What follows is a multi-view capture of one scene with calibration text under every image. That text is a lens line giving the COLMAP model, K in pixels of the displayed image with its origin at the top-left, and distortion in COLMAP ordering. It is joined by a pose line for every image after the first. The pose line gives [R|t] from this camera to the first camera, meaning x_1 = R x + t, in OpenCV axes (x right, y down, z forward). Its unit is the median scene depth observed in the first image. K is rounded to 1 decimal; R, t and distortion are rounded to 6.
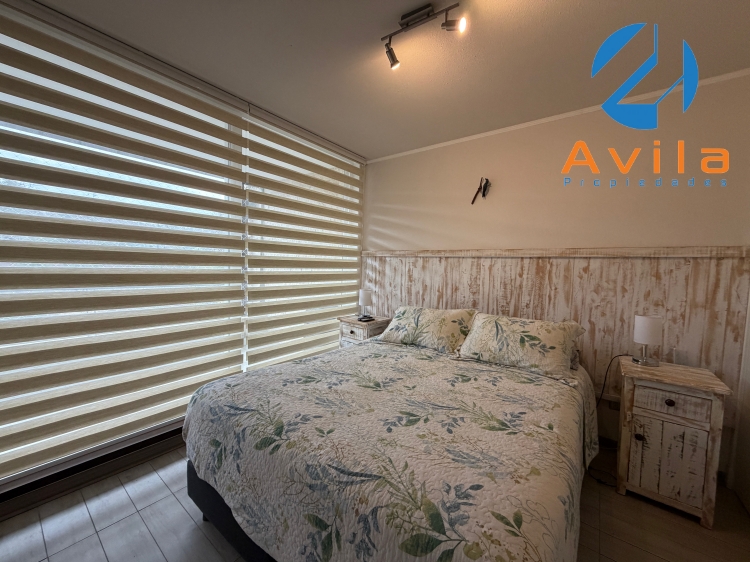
lens RADIAL K [[297.0, 0, 373.5], [0, 297.0, 282.6], [0, 0, 1]] dist [0.000152, -0.000176]
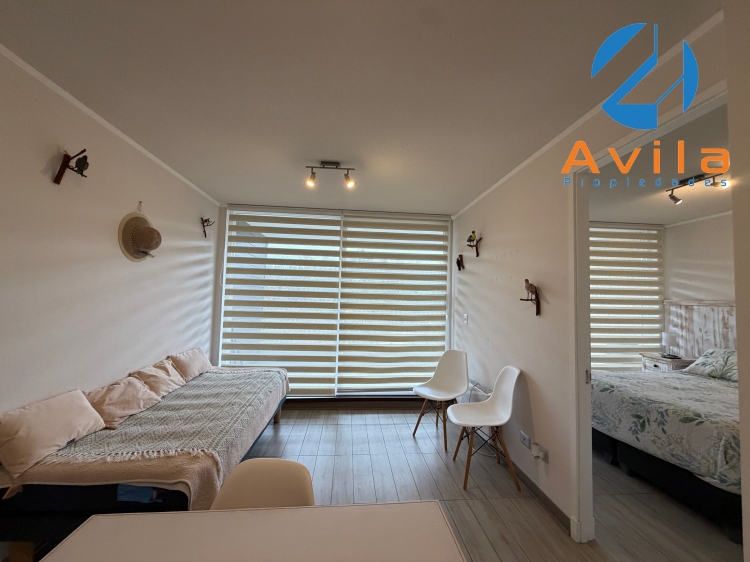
lens RADIAL K [[297.0, 0, 374.0], [0, 297.0, 283.0], [0, 0, 1]] dist [0.000152, -0.000176]
pose [[0.673840, -0.050479, -0.737151, 0.096101], [-0.046766, 0.992749, -0.110731, 0.018397], [0.737396, 0.109089, 0.666593, -1.053935]]
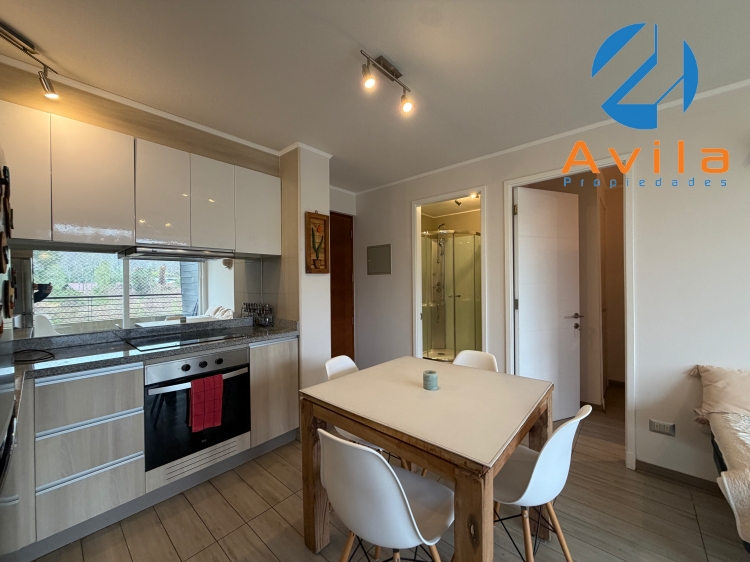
lens RADIAL K [[297.0, 0, 373.8], [0, 297.0, 282.2], [0, 0, 1]] dist [0.000152, -0.000176]
pose [[-0.997334, -0.019465, 0.070330, -0.027055], [-0.015158, 0.998006, 0.061267, -0.007380], [-0.071383, 0.060038, -0.995640, -0.283163]]
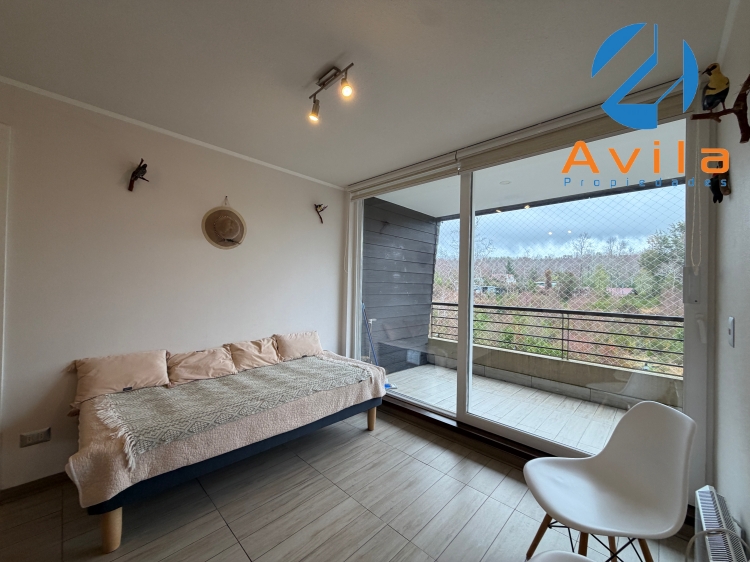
lens RADIAL K [[297.0, 0, 373.7], [0, 297.0, 282.9], [0, 0, 1]] dist [0.000152, -0.000176]
pose [[-0.109948, -0.039191, -0.993164, -0.108580], [-0.080909, 0.996259, -0.030357, -0.008024], [0.990639, 0.077019, -0.112707, -0.214323]]
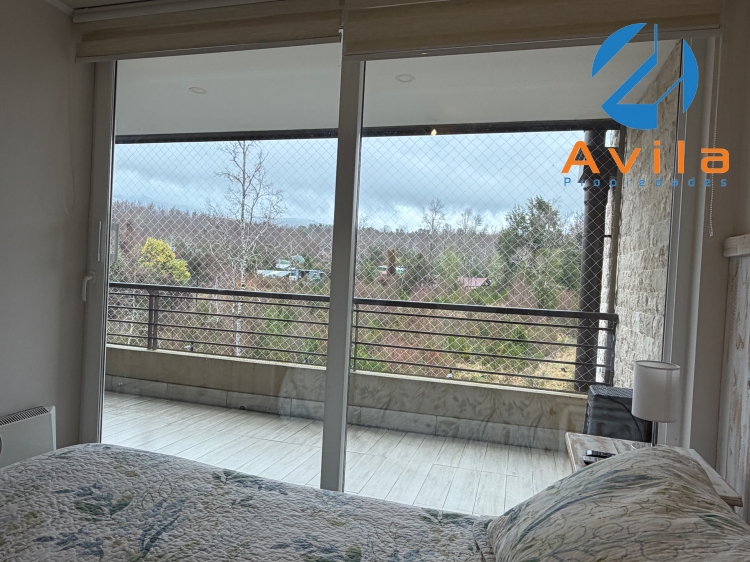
lens RADIAL K [[504.8, 0, 381.6], [0, 504.8, 285.1], [0, 0, 1]] dist [0.007058, -0.006682]
pose [[0.373167, 0.007248, -0.927736, 0.495748], [-0.094112, 0.995107, -0.030081, -0.020084], [0.922979, 0.098536, 0.372023, 0.816868]]
